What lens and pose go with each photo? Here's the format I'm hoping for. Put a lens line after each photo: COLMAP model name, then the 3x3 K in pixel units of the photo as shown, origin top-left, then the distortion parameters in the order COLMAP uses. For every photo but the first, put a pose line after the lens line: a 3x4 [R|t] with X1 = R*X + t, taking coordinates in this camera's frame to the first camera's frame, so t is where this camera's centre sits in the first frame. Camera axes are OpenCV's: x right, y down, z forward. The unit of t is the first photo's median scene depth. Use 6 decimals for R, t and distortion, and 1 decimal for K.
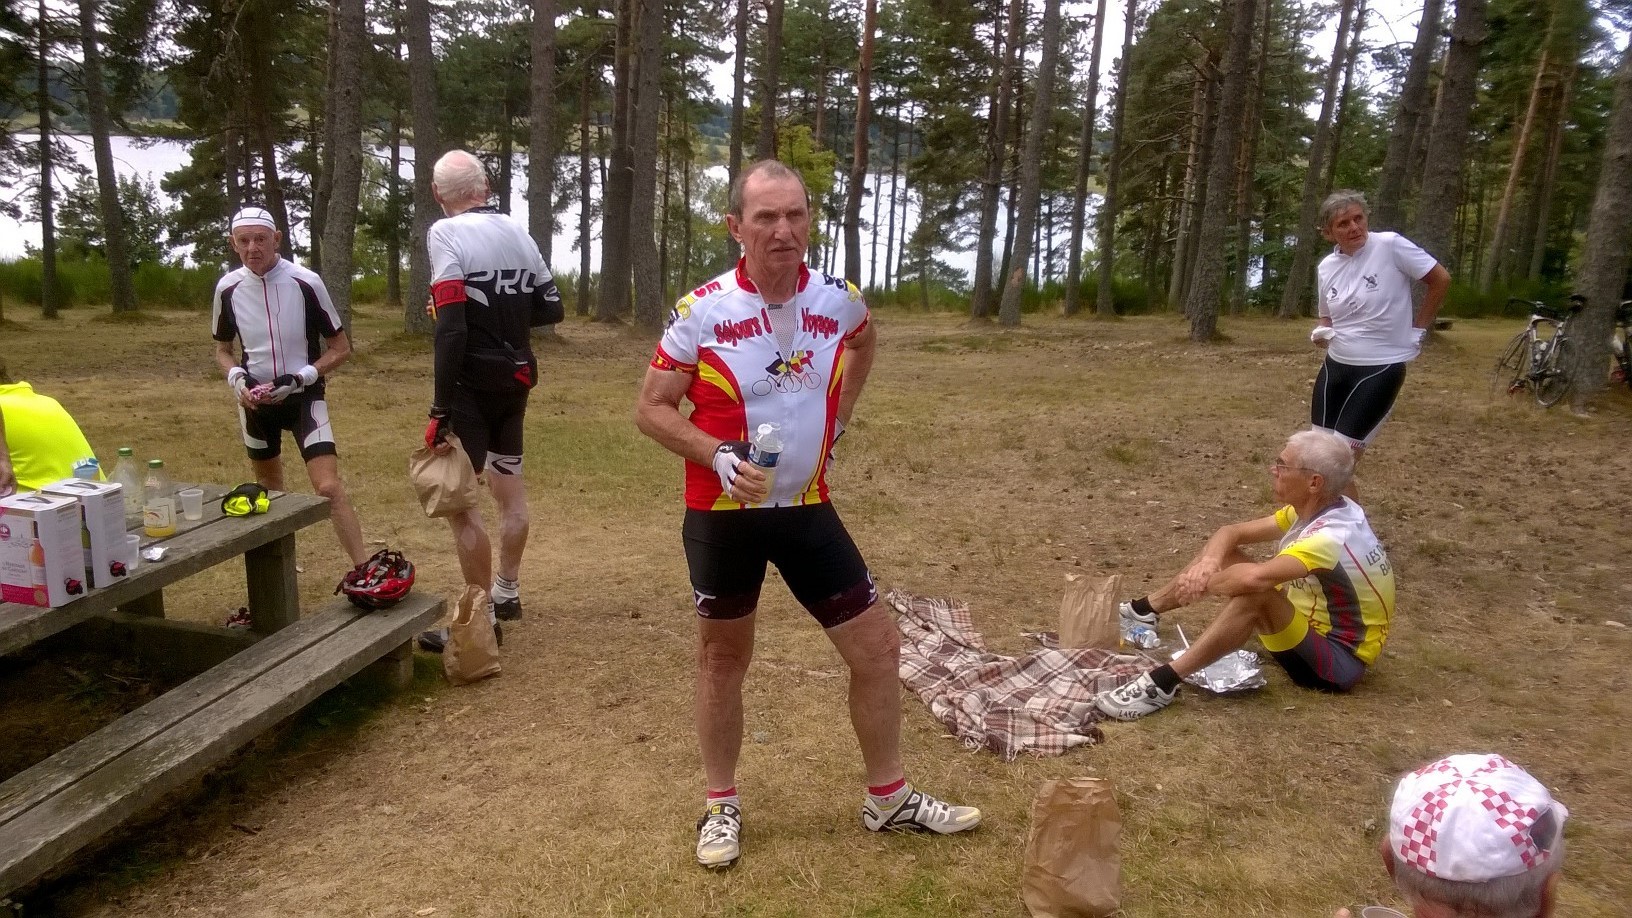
lens RADIAL K [[1242.9, 0, 828.3], [0, 1242.9, 458.4], [0, 0, 1]] dist [0.028656, -0.108460]
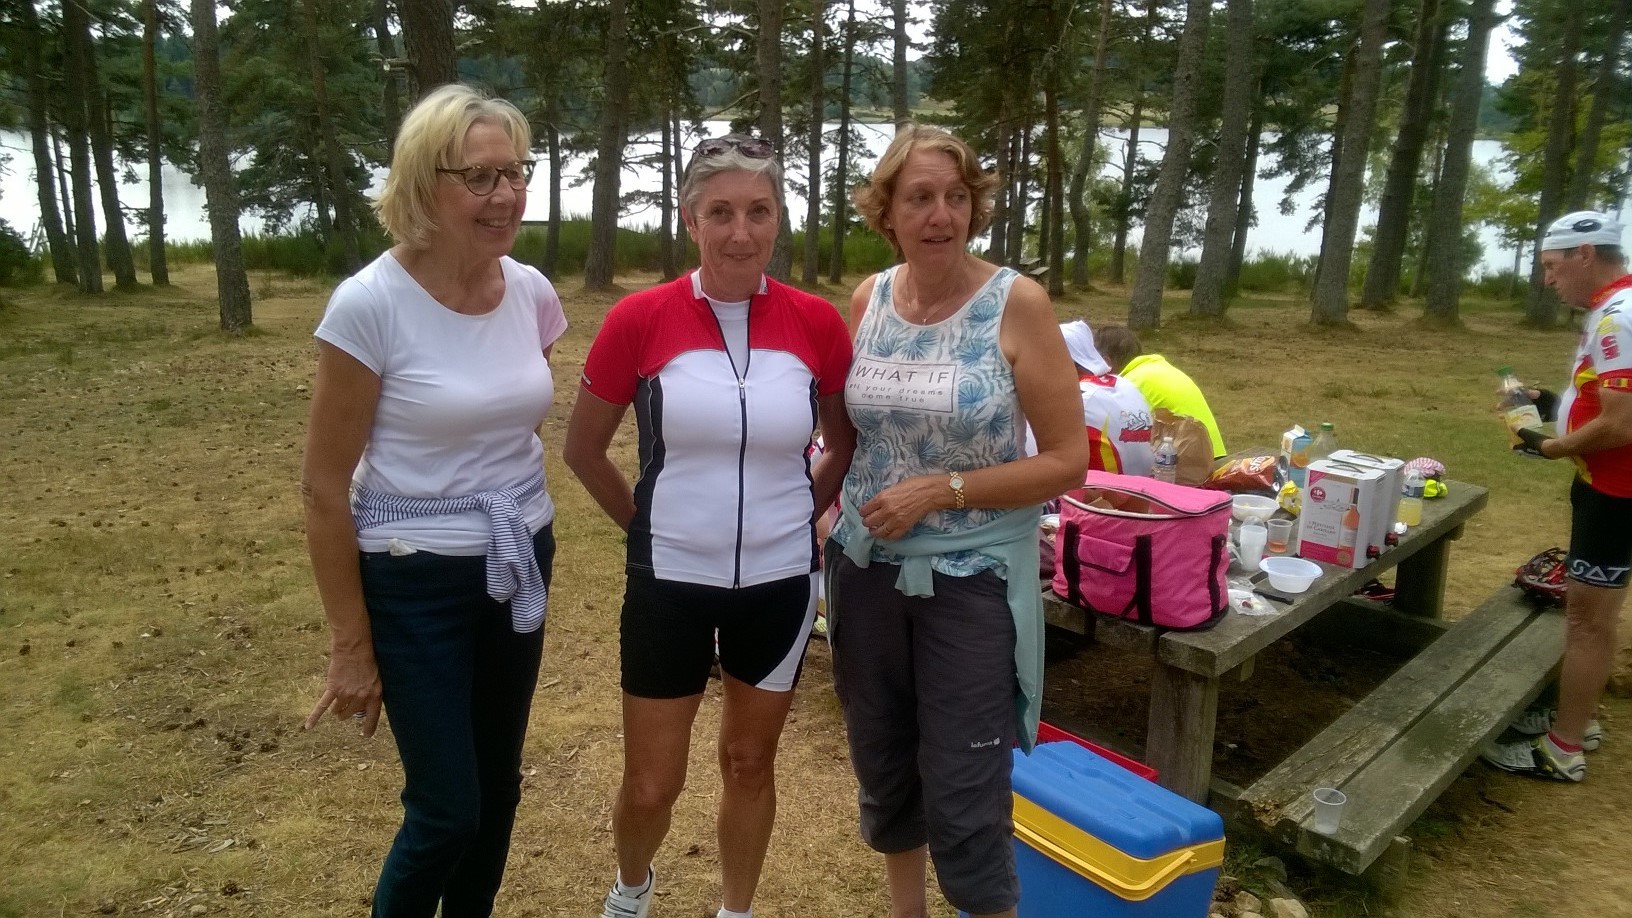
lens RADIAL K [[1242.9, 0, 804.5], [0, 1242.9, 455.1], [0, 0, 1]] dist [0.028656, -0.108460]
pose [[0.858500, 0.102866, -0.502390, -0.048748], [-0.095836, 0.994598, 0.039880, 0.002281], [0.503779, 0.013910, 0.863721, -0.019013]]
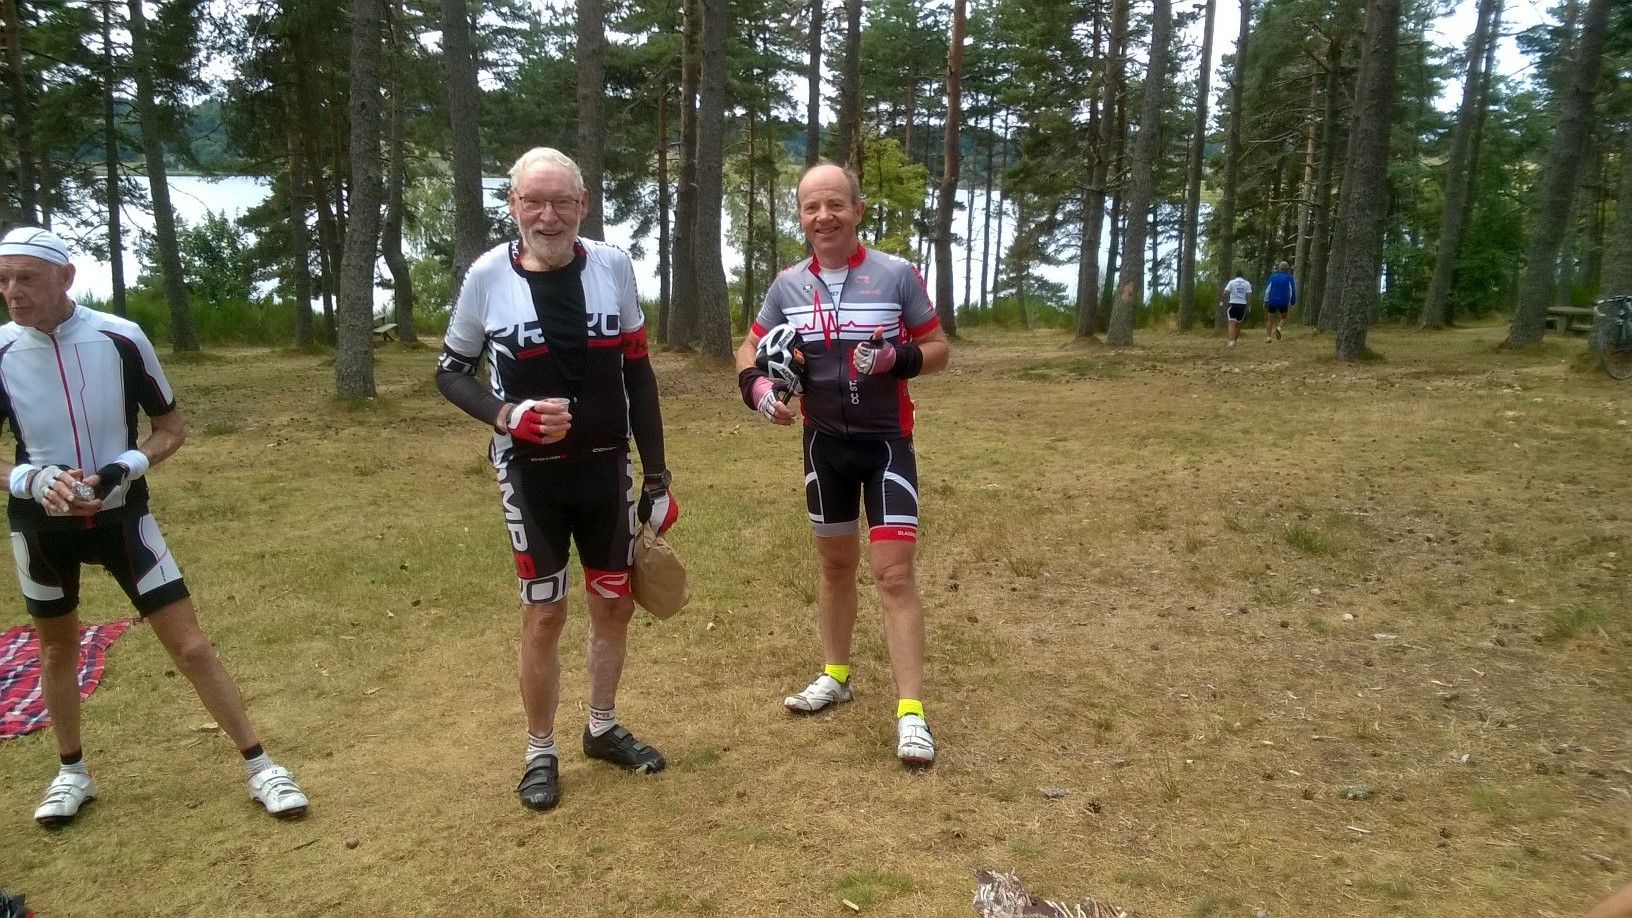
lens RADIAL K [[1242.9, 0, 817.4], [0, 1242.9, 450.5], [0, 0, 1]] dist [0.028656, -0.108460]
pose [[0.996051, -0.015468, -0.087425, 0.004295], [0.013630, 0.999674, -0.021587, -0.011211], [0.087731, 0.020310, 0.995937, 0.066391]]
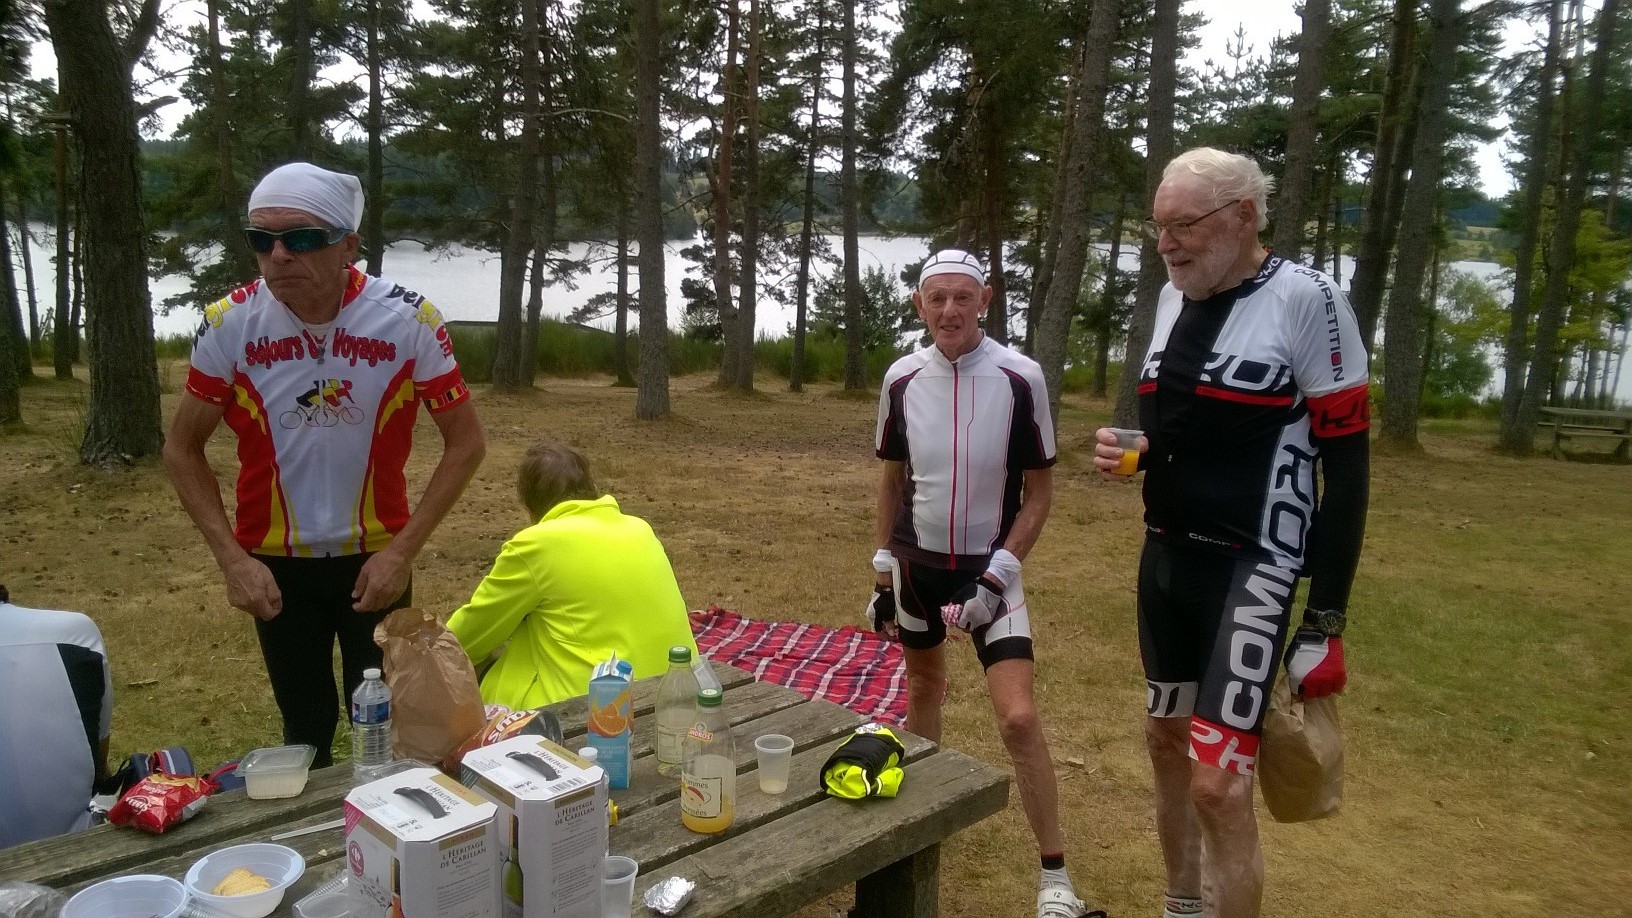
lens RADIAL K [[1242.9, 0, 812.0], [0, 1242.9, 431.6], [0, 0, 1]] dist [0.028656, -0.108460]
pose [[0.847623, 0.067546, -0.526282, -0.025471], [-0.117789, 0.991069, -0.062509, -0.009083], [0.517360, 0.114975, 0.848009, 0.061634]]
